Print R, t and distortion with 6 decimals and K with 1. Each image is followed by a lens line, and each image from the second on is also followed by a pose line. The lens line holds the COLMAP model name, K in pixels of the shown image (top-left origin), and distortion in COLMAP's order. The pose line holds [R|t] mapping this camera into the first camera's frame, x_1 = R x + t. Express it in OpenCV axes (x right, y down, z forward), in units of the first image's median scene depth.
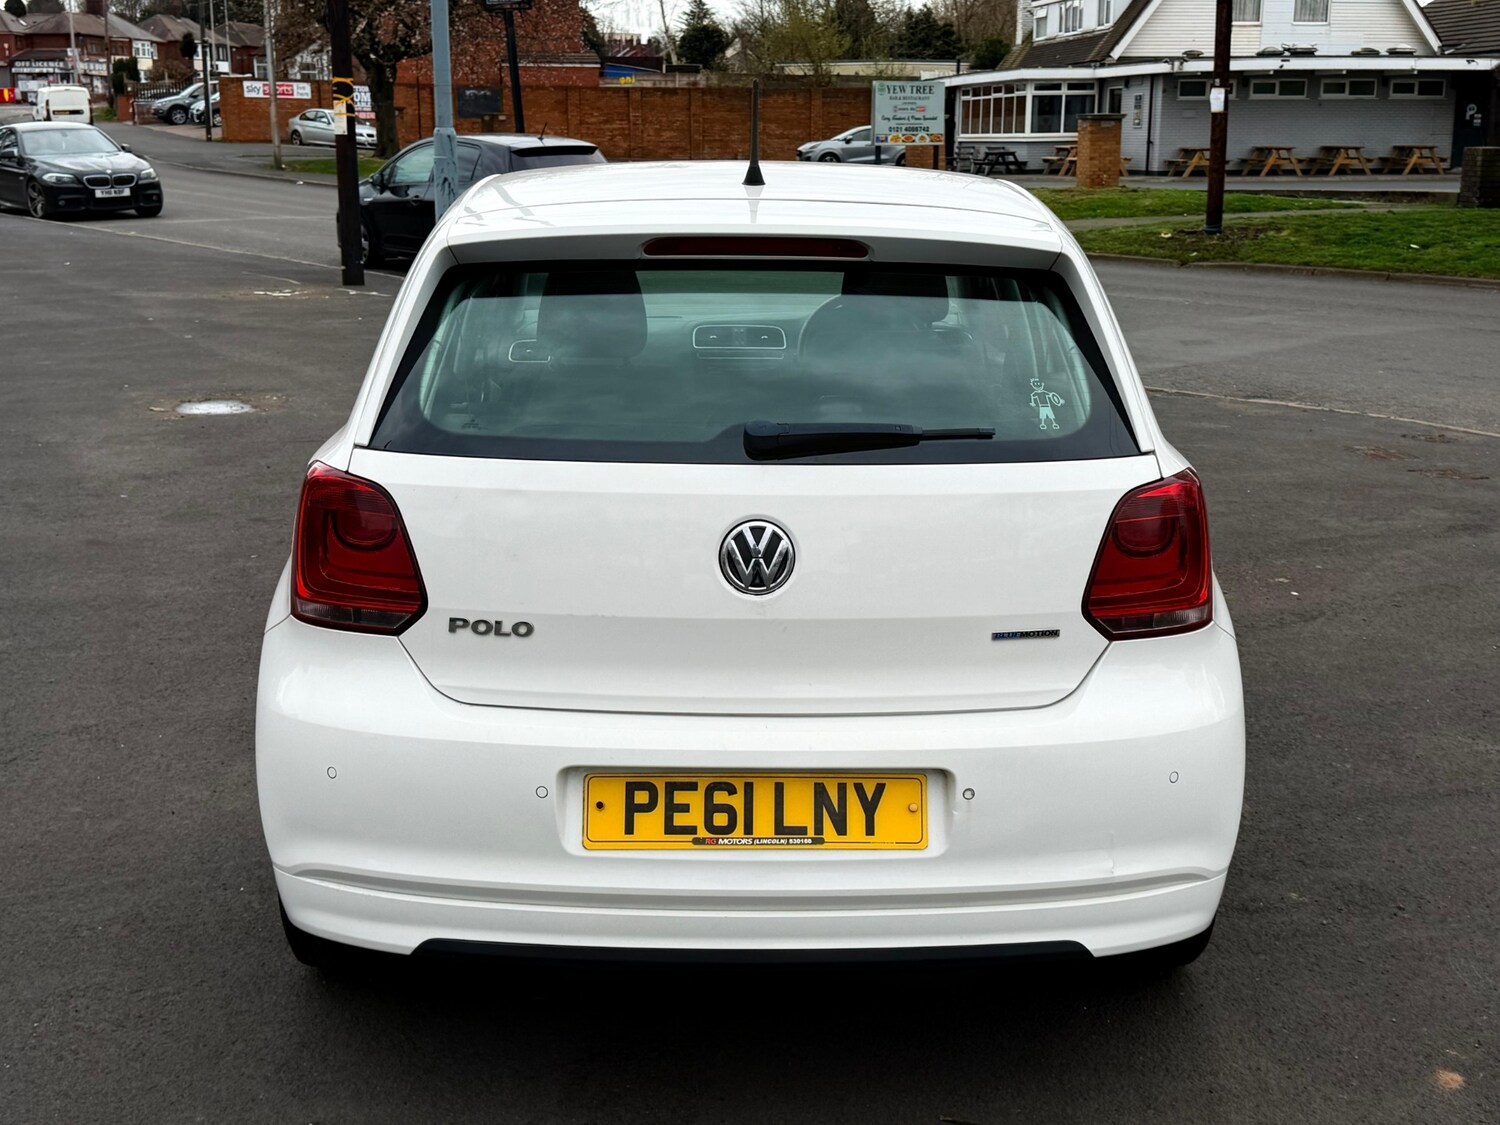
lens RADIAL K [[1797.1, 0, 732.6], [0, 1797.1, 564.0], [0, 0, 1]] dist [0.204635, -0.469064]
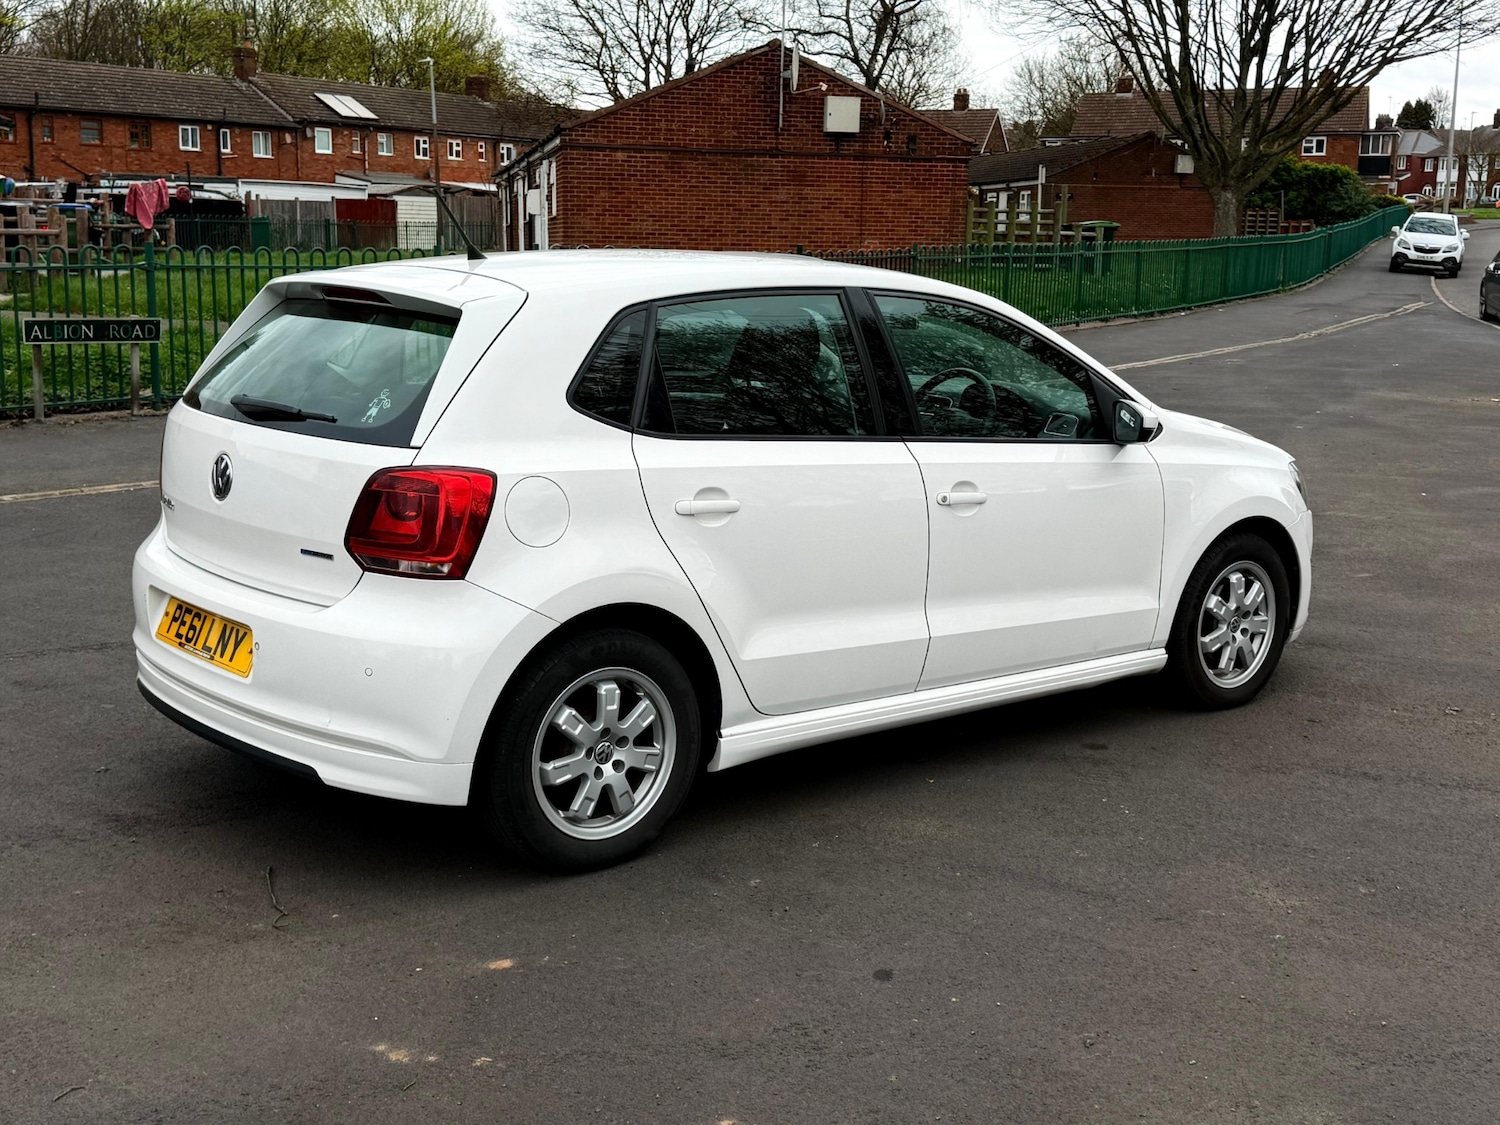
lens RADIAL K [[1797.0, 0, 756.2], [0, 1797.0, 578.2], [0, 0, 1]] dist [0.208601, -0.479755]
pose [[0.637930, 0.159820, -0.753328, 0.883771], [-0.198909, 0.979229, 0.039306, -0.041889], [0.743963, 0.124770, 0.656469, 0.168143]]
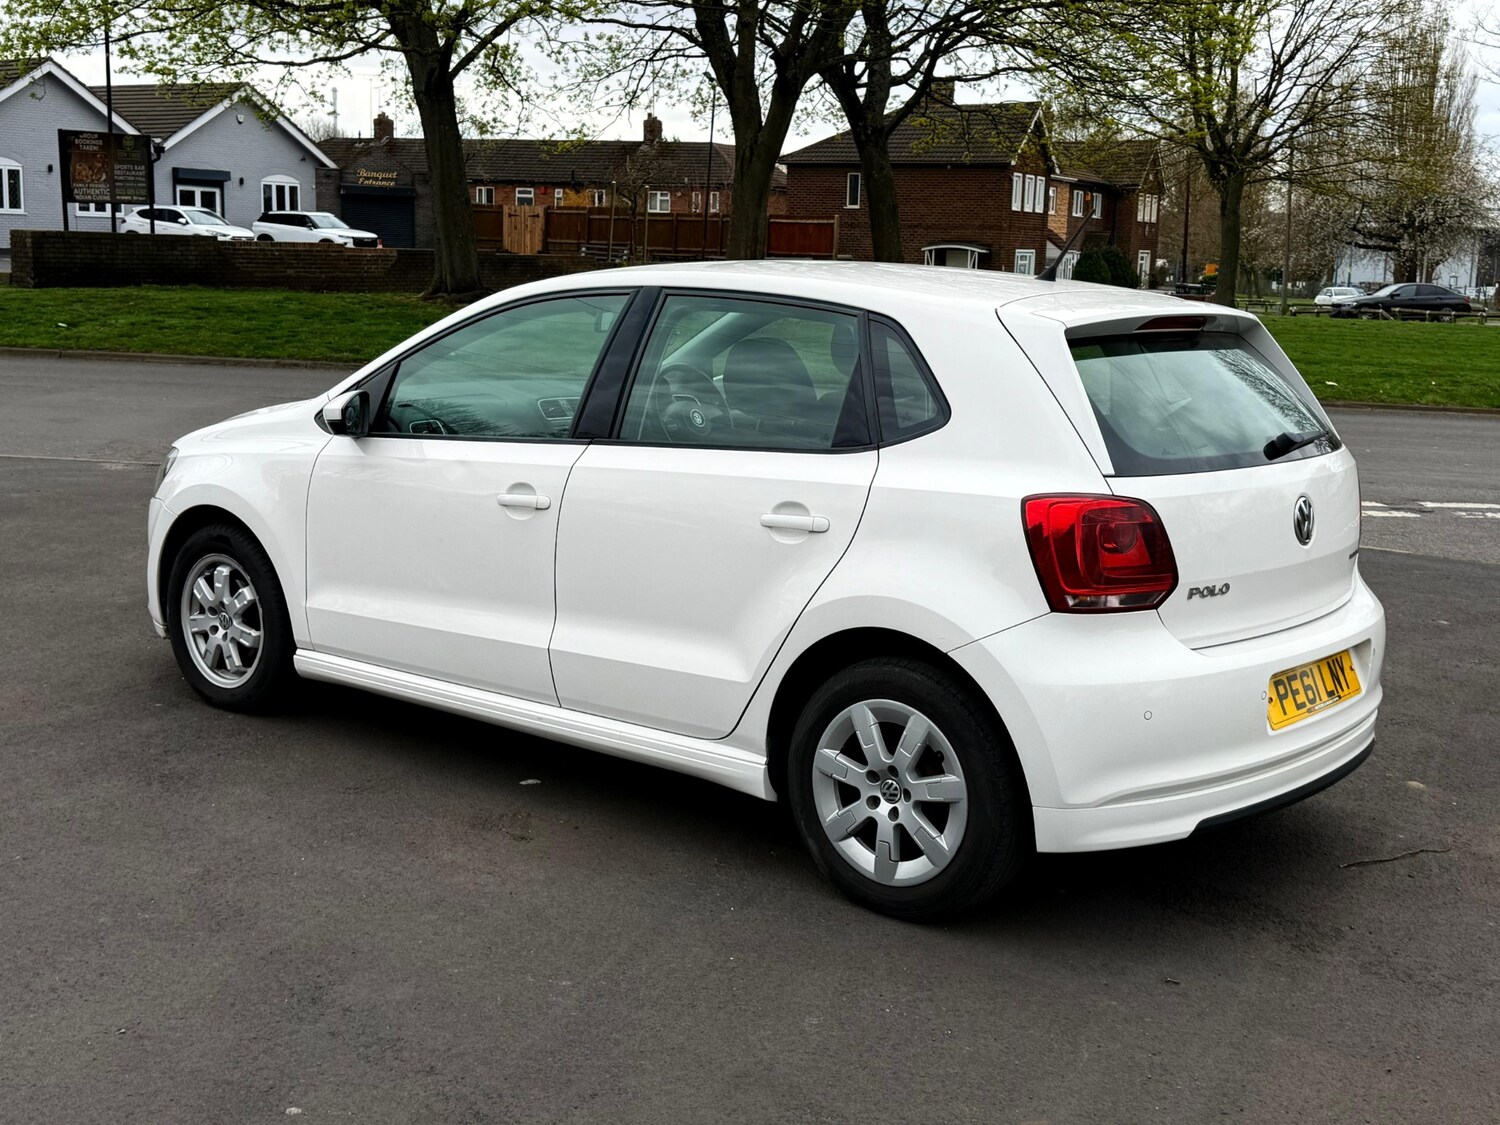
lens RADIAL K [[1797.0, 0, 755.6], [0, 1797.0, 559.4], [0, 0, 1]] dist [0.209864, -0.485864]
pose [[0.630811, -0.115039, 0.767362, -0.840253], [0.148288, 0.988594, 0.026305, -0.046294], [-0.761636, 0.097197, 0.640675, 0.204885]]
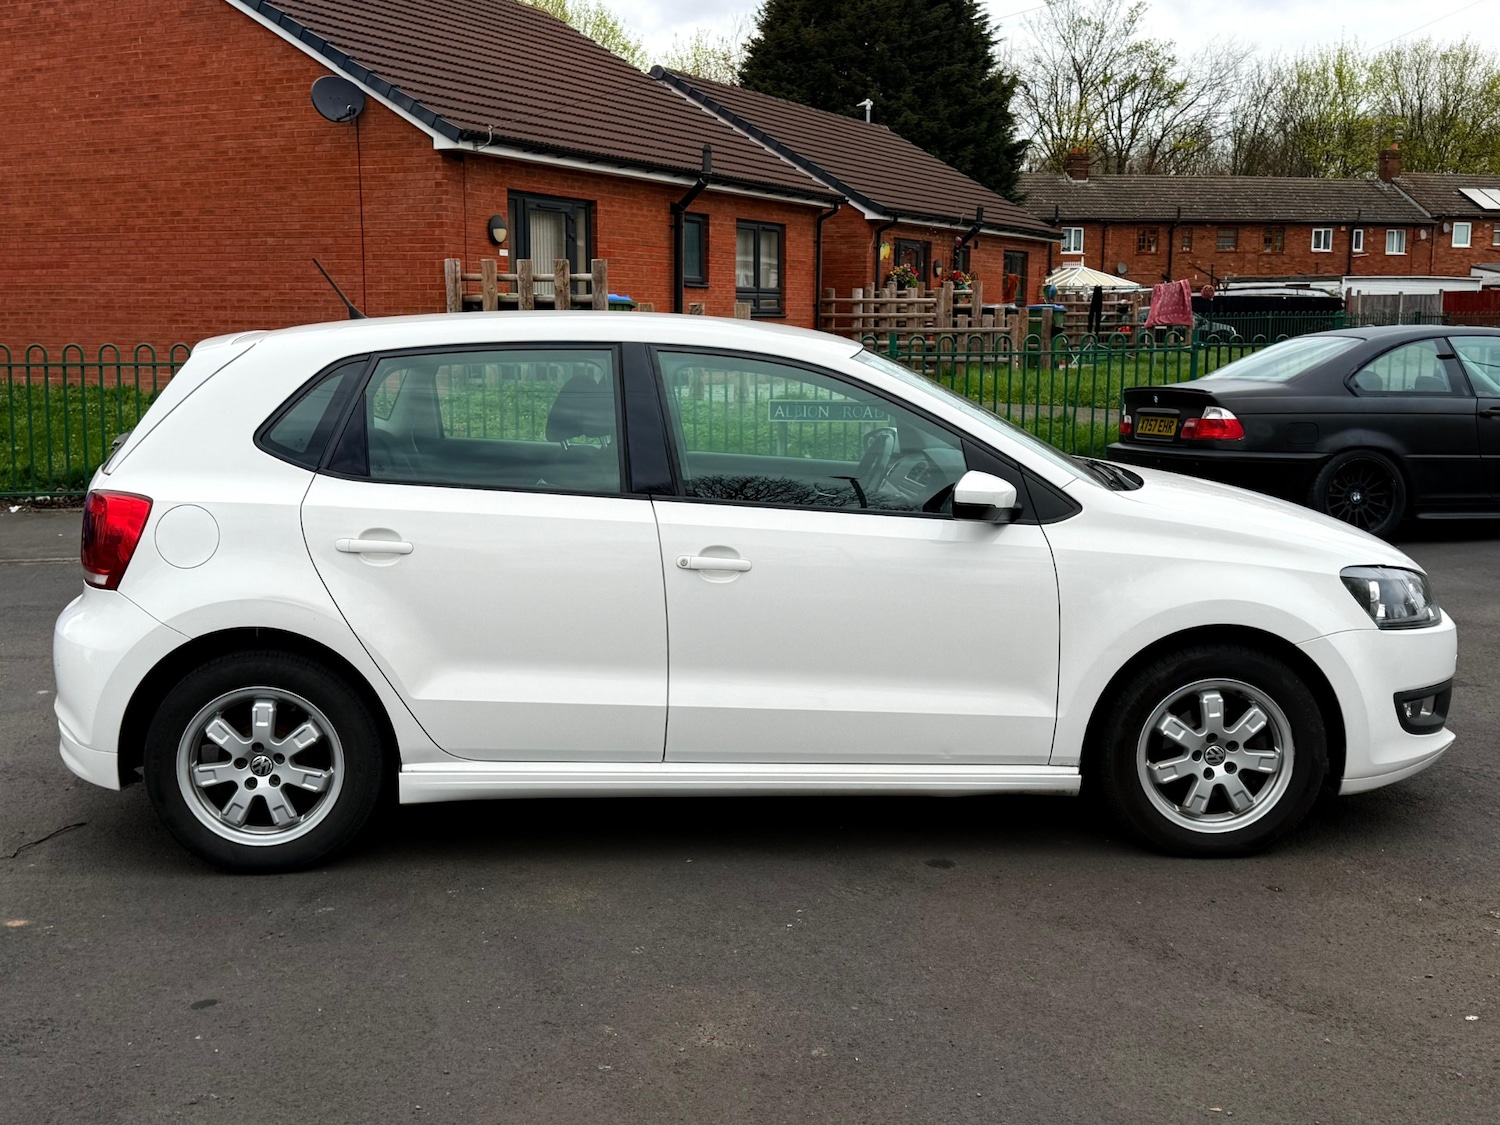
lens RADIAL K [[1725.3, 0, 750.0], [0, 1725.3, 562.5], [0, 0, 1]] dist [0.202137, -0.459651]
pose [[0.039201, 0.142324, -0.989044, 1.098654], [-0.233203, 0.963774, 0.129445, -0.195072], [0.971638, 0.225573, 0.070971, 0.876845]]
